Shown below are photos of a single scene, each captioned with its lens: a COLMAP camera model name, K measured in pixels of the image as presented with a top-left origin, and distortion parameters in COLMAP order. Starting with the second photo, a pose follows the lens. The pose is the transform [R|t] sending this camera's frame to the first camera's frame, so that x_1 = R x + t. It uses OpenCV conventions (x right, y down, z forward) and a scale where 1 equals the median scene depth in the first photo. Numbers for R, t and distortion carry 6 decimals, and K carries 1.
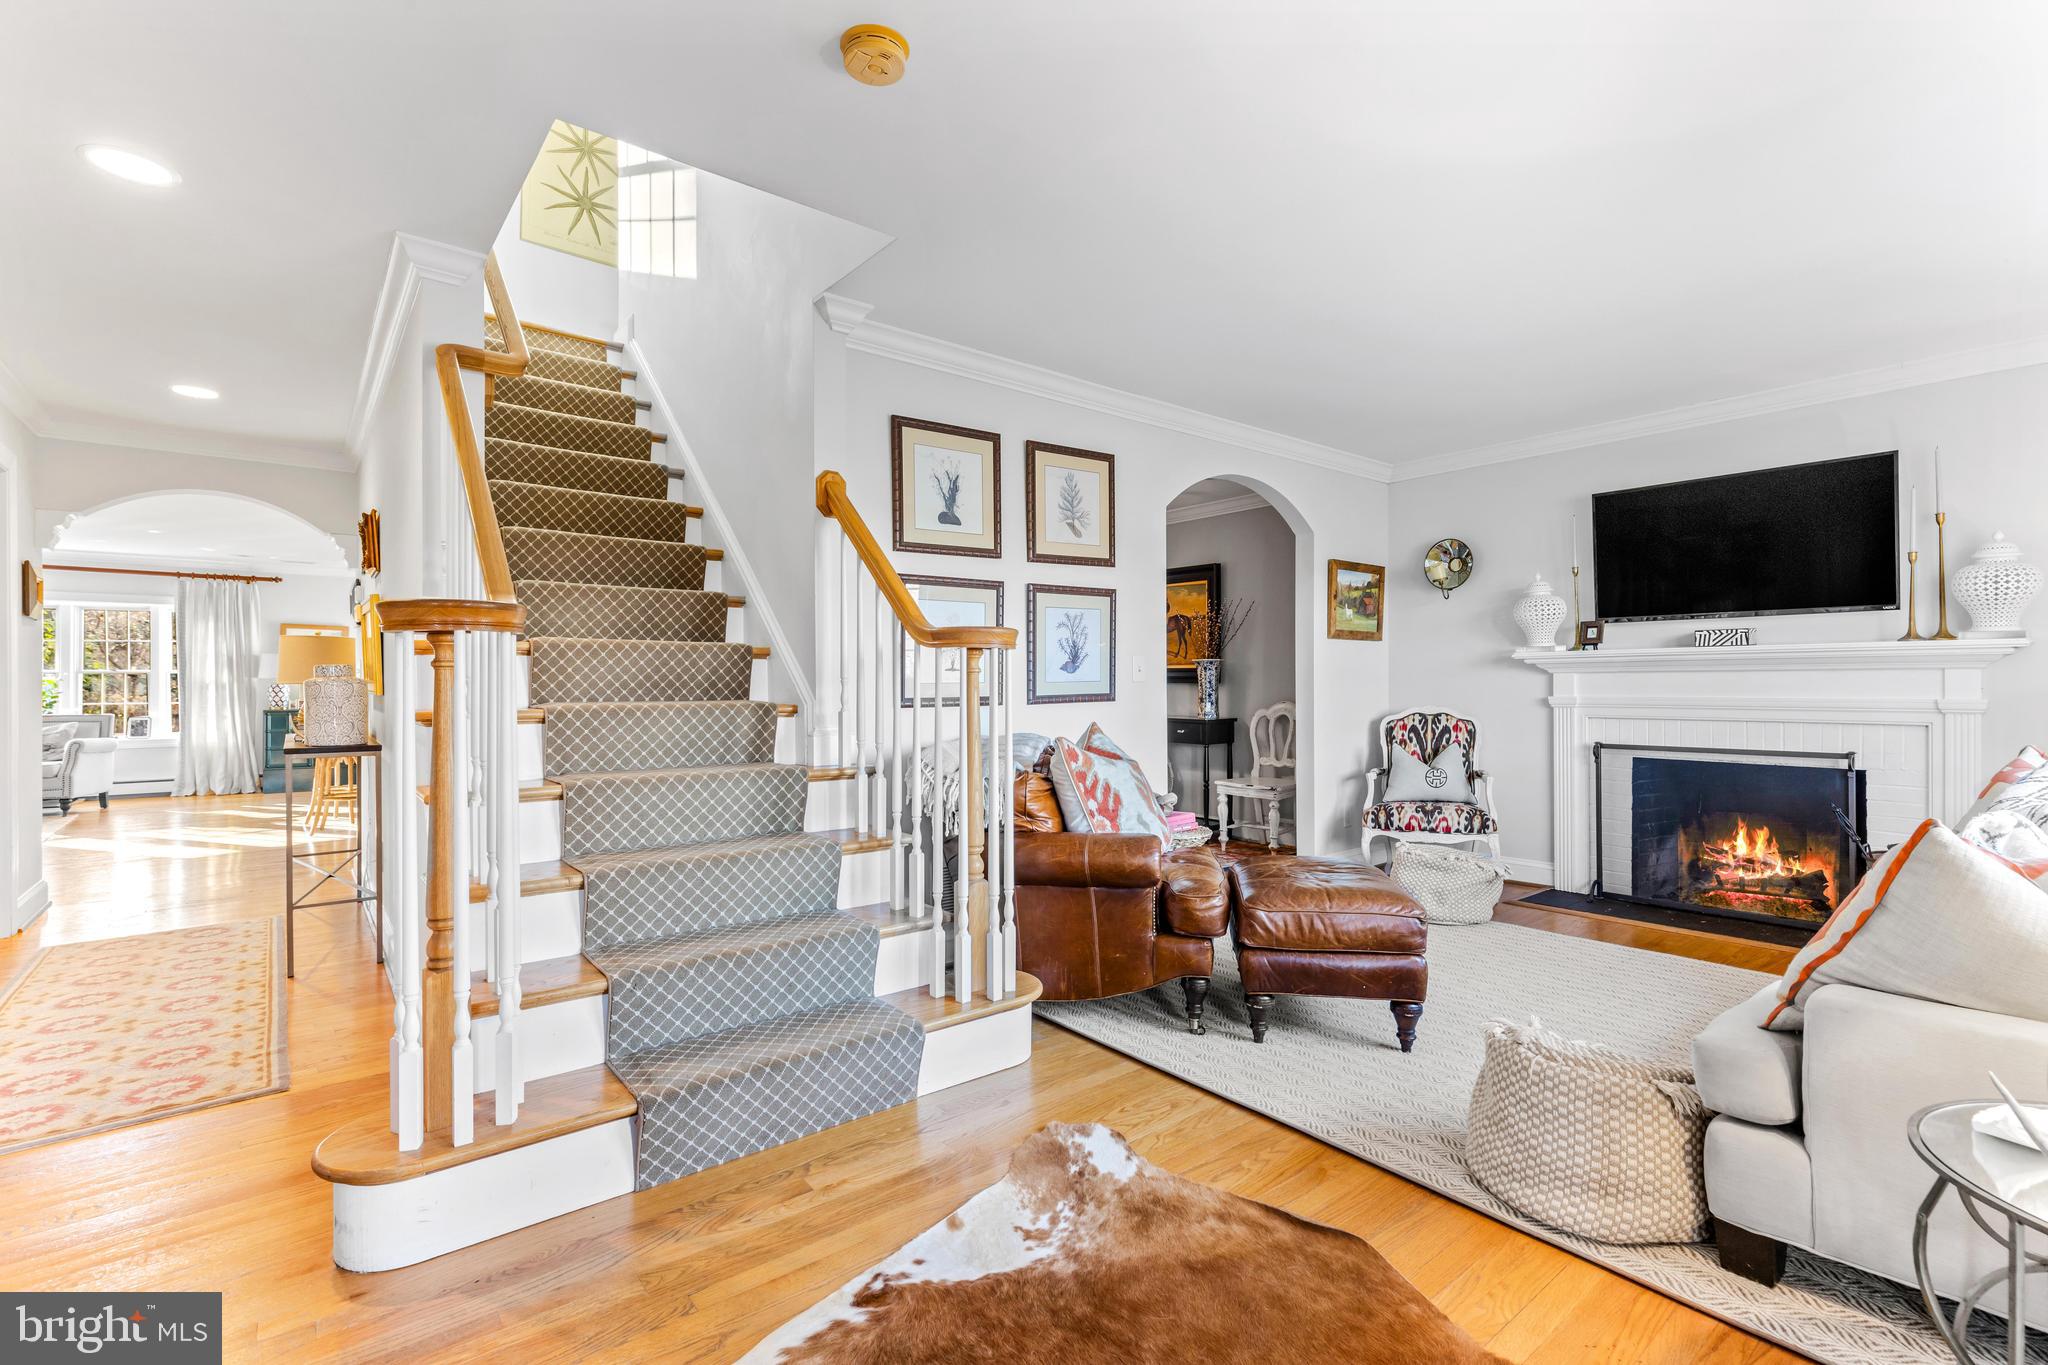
lens RADIAL K [[914.7, 0, 1041.3], [0, 914.7, 681.7], [0, 0, 1]] dist [0.004064, -0.001382]
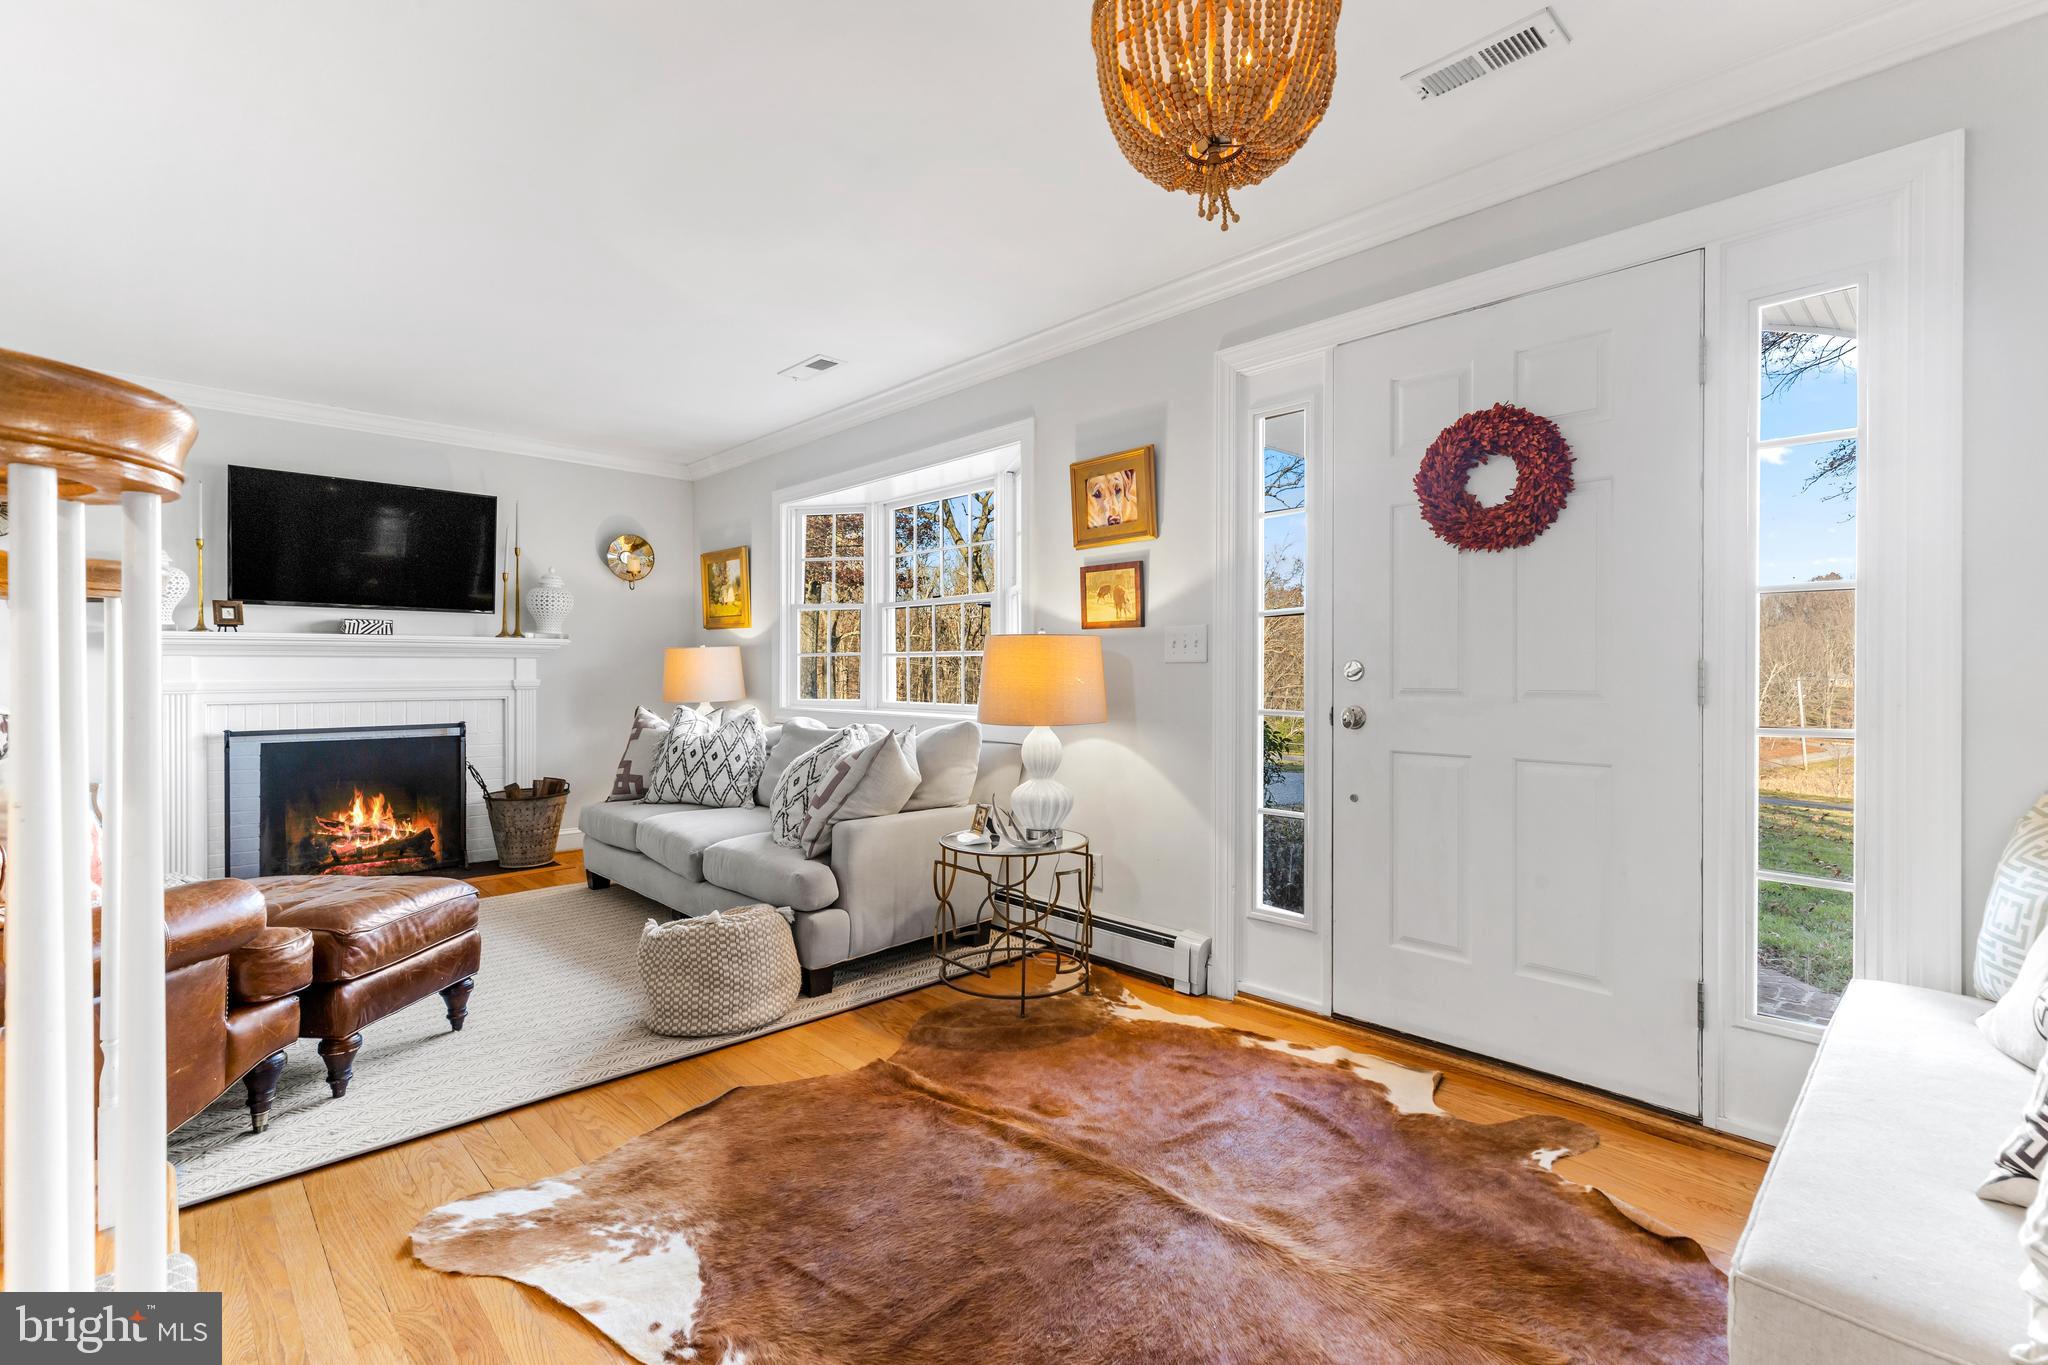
lens RADIAL K [[914.7, 0, 1034.4], [0, 914.7, 674.0], [0, 0, 1]] dist [0.004064, -0.001382]
pose [[-0.080053, 0.001550, 0.996789, -0.636435], [0.007826, 0.999969, -0.000927, 0.024359], [-0.996760, 0.007727, -0.080063, 0.456331]]
